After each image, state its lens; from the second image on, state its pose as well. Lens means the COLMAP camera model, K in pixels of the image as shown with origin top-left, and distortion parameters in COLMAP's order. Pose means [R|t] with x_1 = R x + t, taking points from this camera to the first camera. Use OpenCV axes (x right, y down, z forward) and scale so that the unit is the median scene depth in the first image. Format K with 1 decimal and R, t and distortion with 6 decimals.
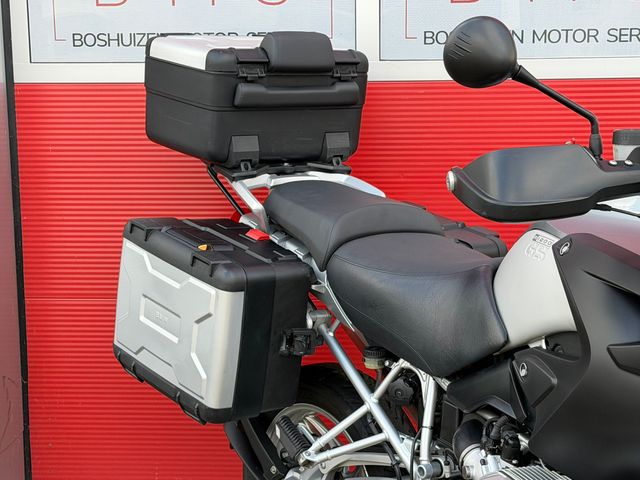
lens RADIAL K [[1328.6, 0, 318.3], [0, 1328.6, 241.7], [0, 0, 1]] dist [0.149172, 0.000000]
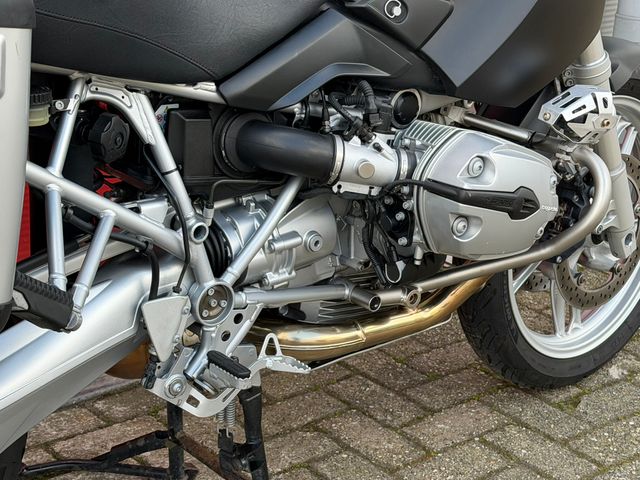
lens RADIAL K [[1257.0, 0, 323.8], [0, 1257.0, 237.8], [0, 0, 1]] dist [0.144265, 0.000000]
pose [[-0.056082, -0.350190, 0.934998, -0.477527], [0.104781, 0.929236, 0.354317, -0.035785], [-0.992913, 0.117841, -0.015420, 0.898243]]
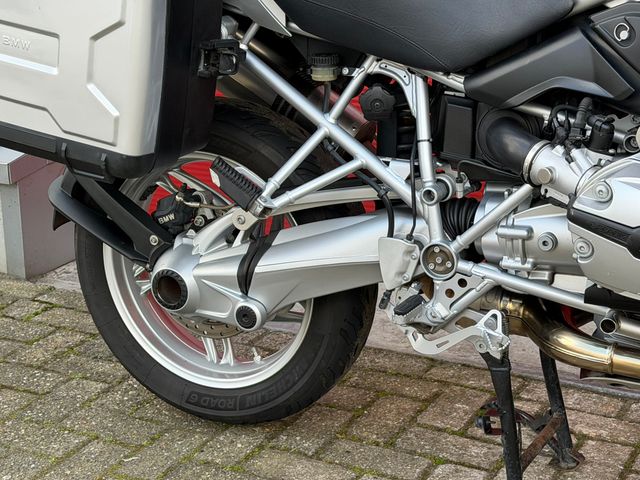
lens RADIAL K [[1257.0, 0, 332.7], [0, 1257.0, 242.0], [0, 0, 1]] dist [0.144265, 0.000000]
pose [[0.897130, -0.149120, 0.415839, -0.274320], [0.086887, 0.982481, 0.164869, 0.066921], [-0.433139, -0.111778, 0.894369, 0.332503]]
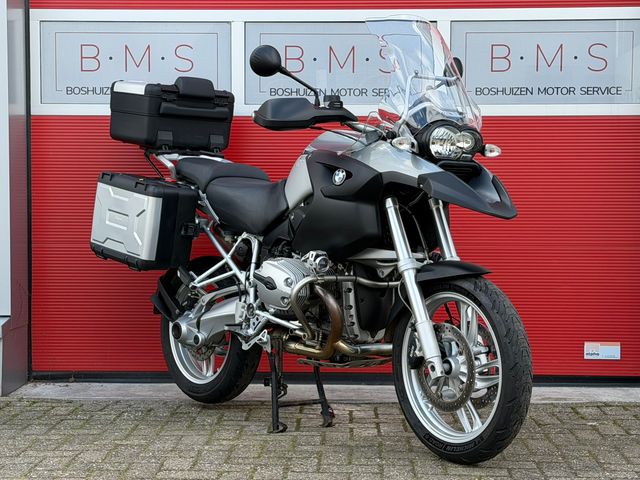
lens RADIAL K [[1328.6, 0, 321.2], [0, 1328.6, 242.1], [0, 0, 1]] dist [0.149172, 0.000000]
pose [[0.998586, 0.013436, 0.051427, 0.076075], [-0.006963, 0.992253, -0.124039, 0.336214], [-0.052696, 0.123505, 0.990944, -0.922812]]
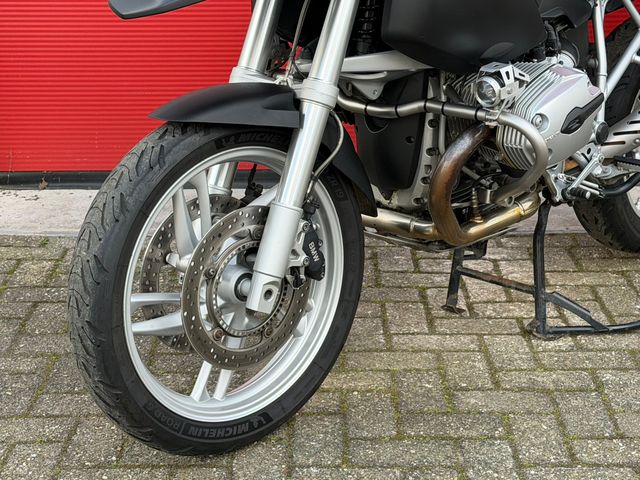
lens RADIAL K [[1328.6, 0, 324.8], [0, 1328.6, 231.3], [0, 0, 1]] dist [0.149172, 0.000000]
pose [[0.996510, -0.023000, 0.080241, -0.034953], [0.010620, 0.988413, 0.151417, 0.115749], [-0.082794, -0.150037, 0.985208, -0.119026]]
